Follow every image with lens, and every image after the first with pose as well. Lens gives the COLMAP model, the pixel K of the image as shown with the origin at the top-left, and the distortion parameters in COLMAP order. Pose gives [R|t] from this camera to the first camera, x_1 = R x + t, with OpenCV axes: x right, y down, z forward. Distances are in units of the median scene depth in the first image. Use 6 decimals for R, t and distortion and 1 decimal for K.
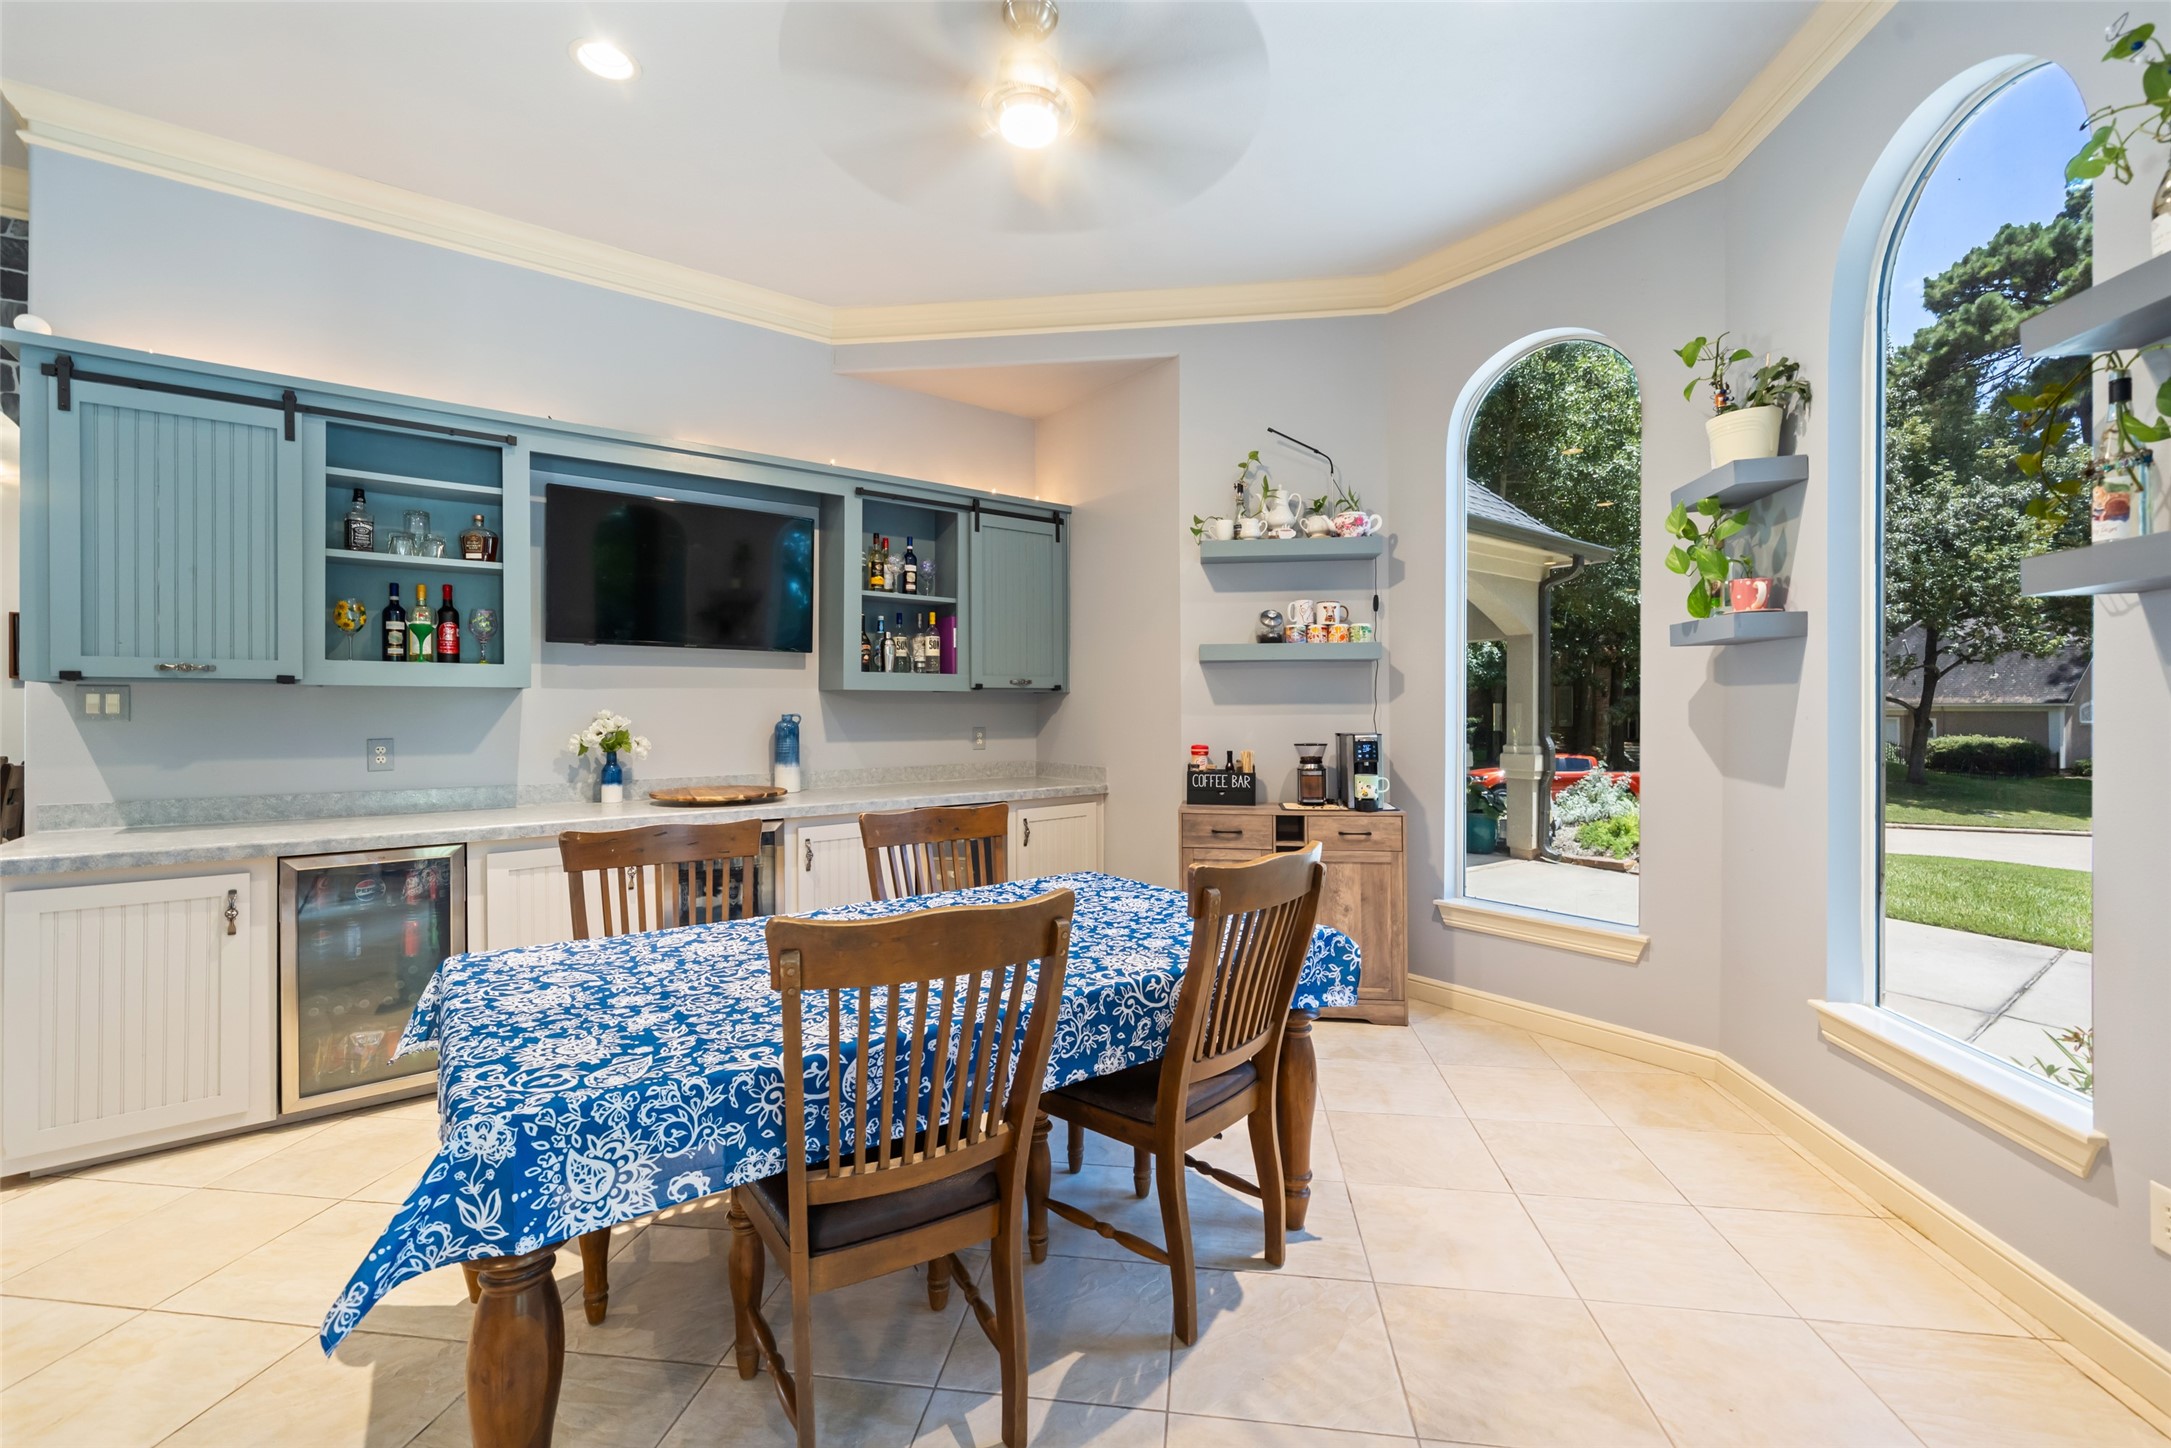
lens RADIAL K [[897.8, 0, 1093.1], [0, 897.8, 705.9], [0, 0, 1]] dist [-0.000922, 0.000359]
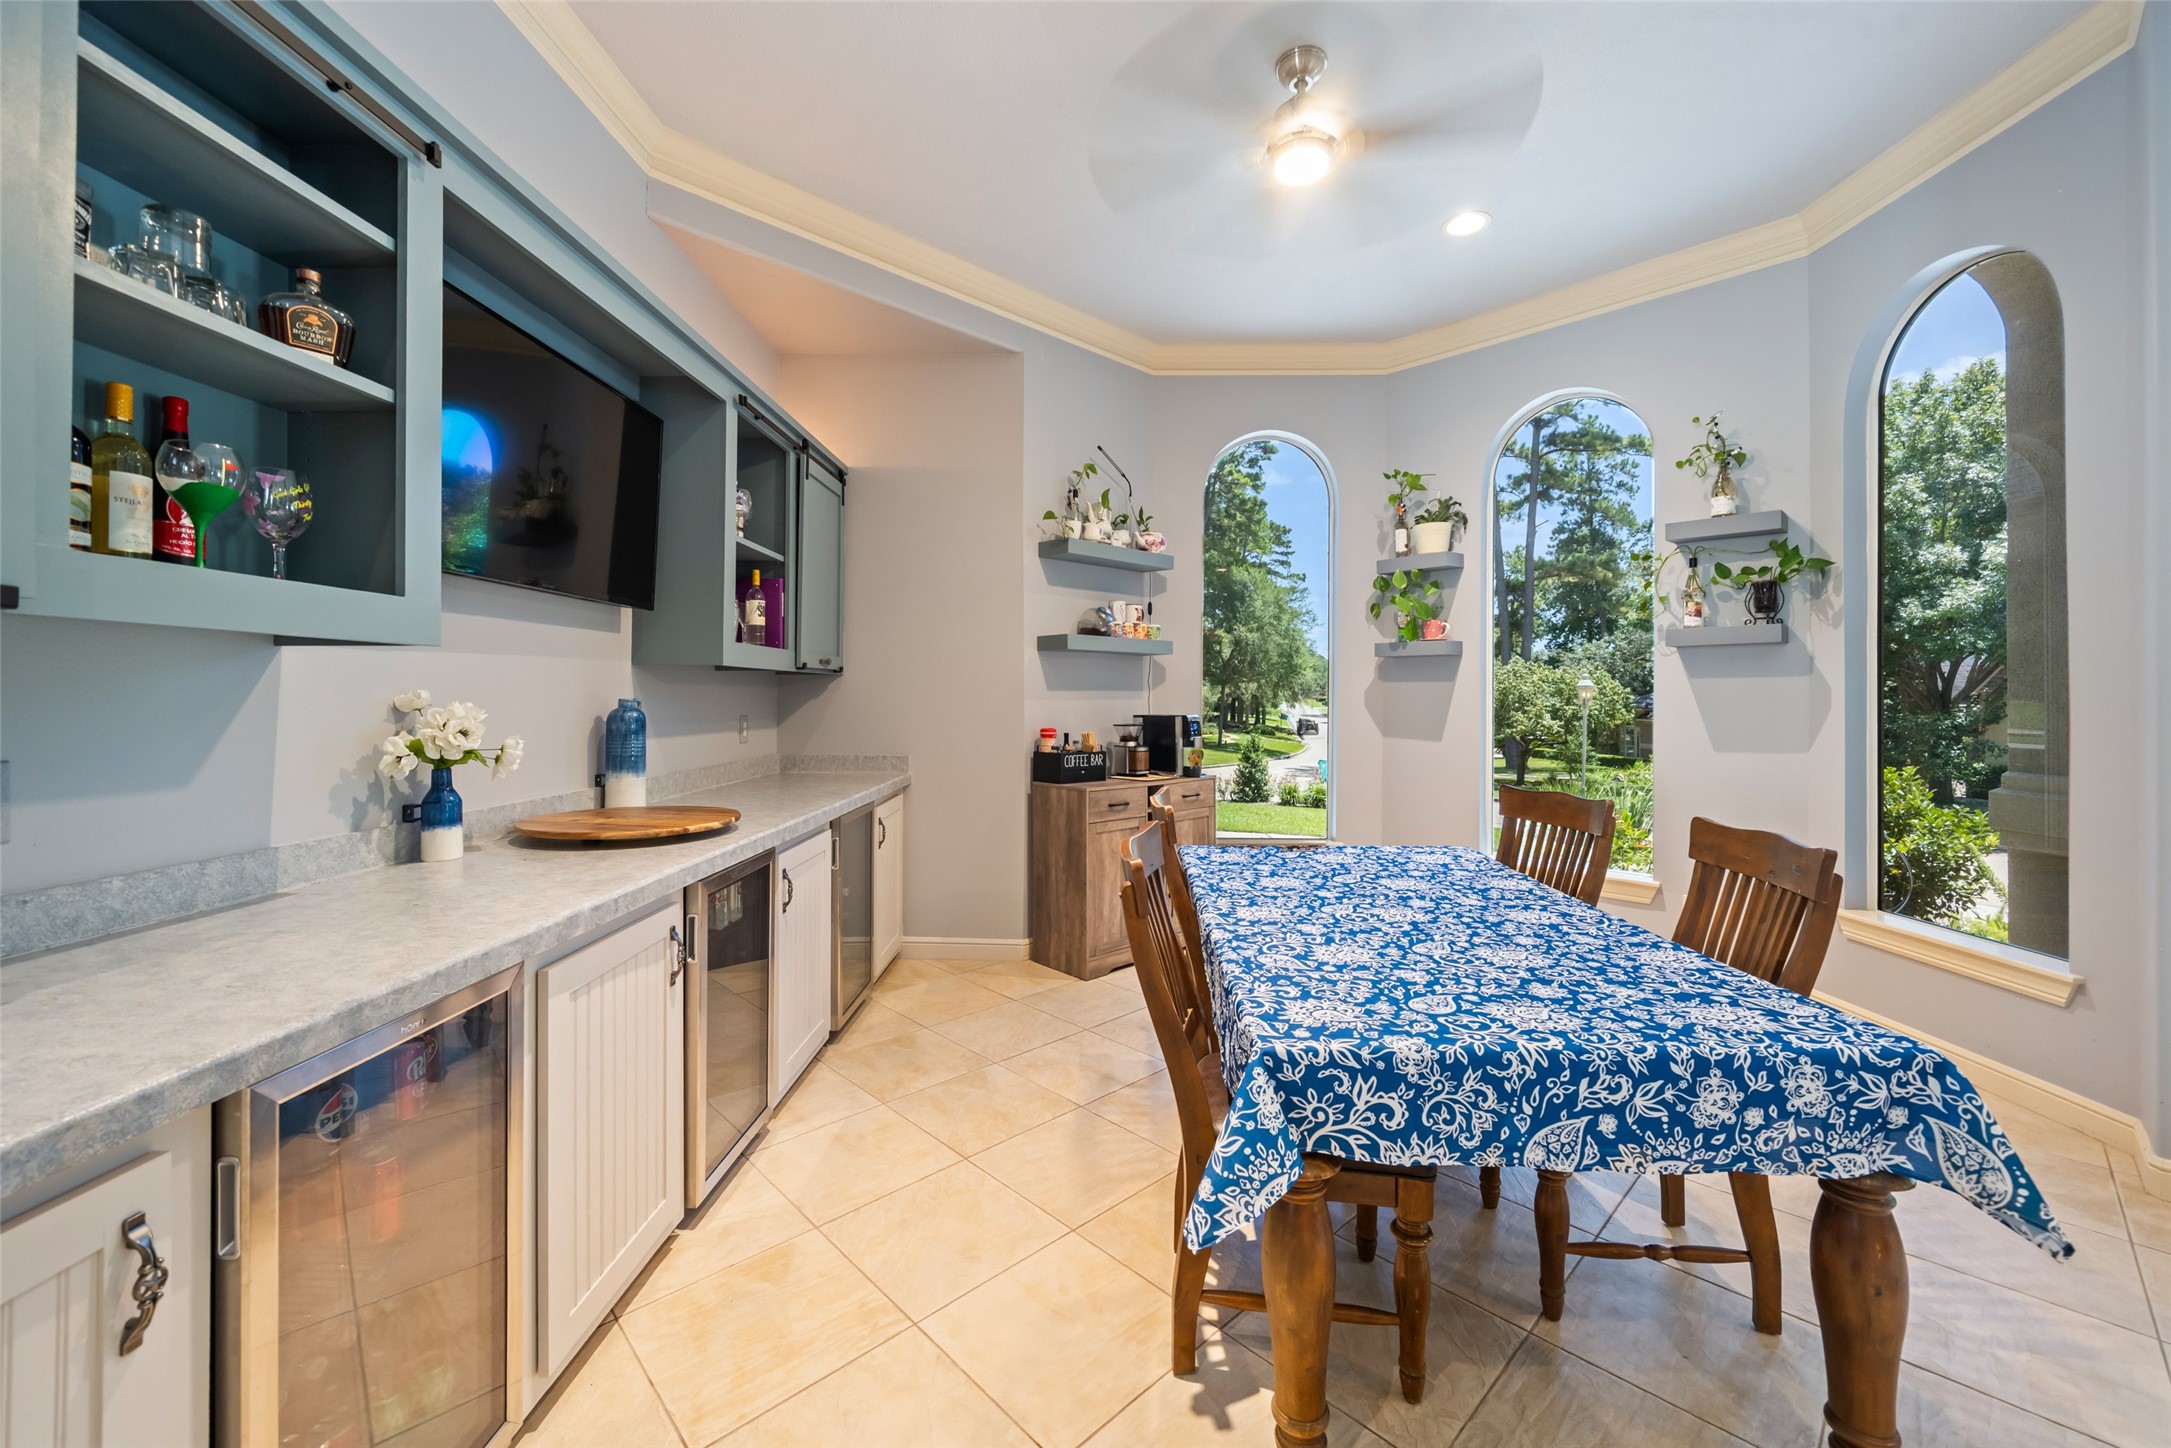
lens RADIAL K [[857.8, 0, 1079.9], [0, 857.8, 691.7], [0, 0, 1]] dist [-0.002146, -0.000262]
pose [[0.619427, 0.007205, 0.785021, -0.699133], [-0.007128, 0.999968, -0.003554, 0.004157], [-0.785022, -0.003394, 0.619459, 0.368383]]
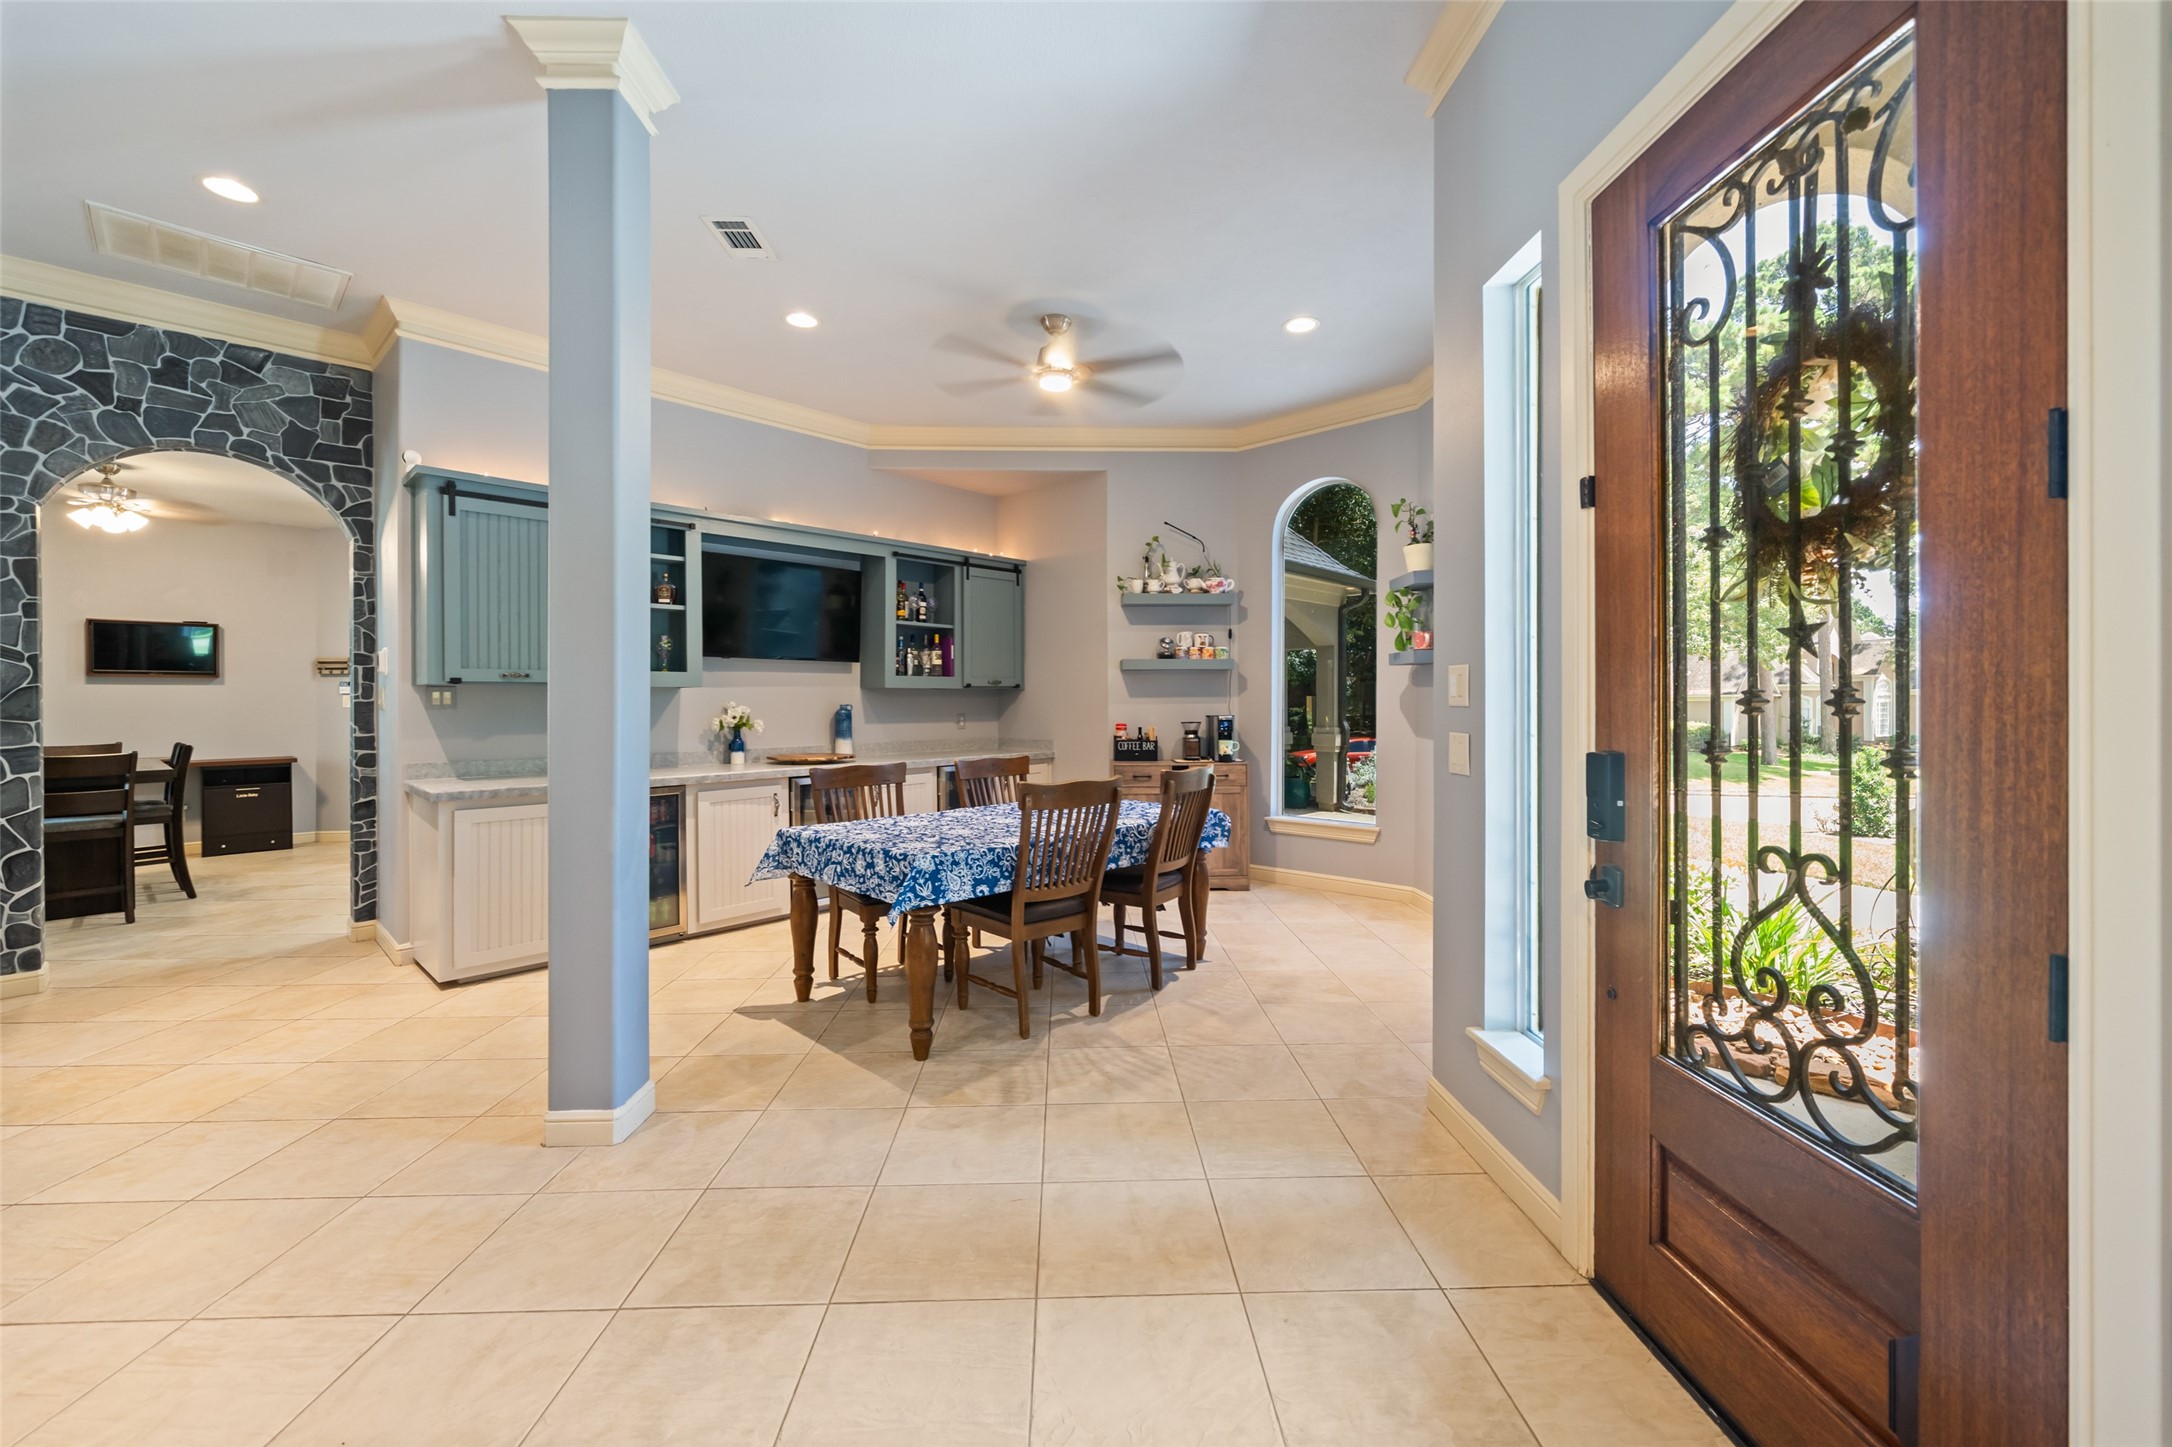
lens RADIAL K [[858.2, 0, 1089.0], [0, 858.2, 707.3], [0, 0, 1]] dist [-0.002146, -0.000262]
pose [[0.986838, -0.003019, 0.161683, -0.189412], [0.001264, 0.999939, 0.010954, -0.001048], [-0.161707, -0.010605, 0.986782, -0.491312]]
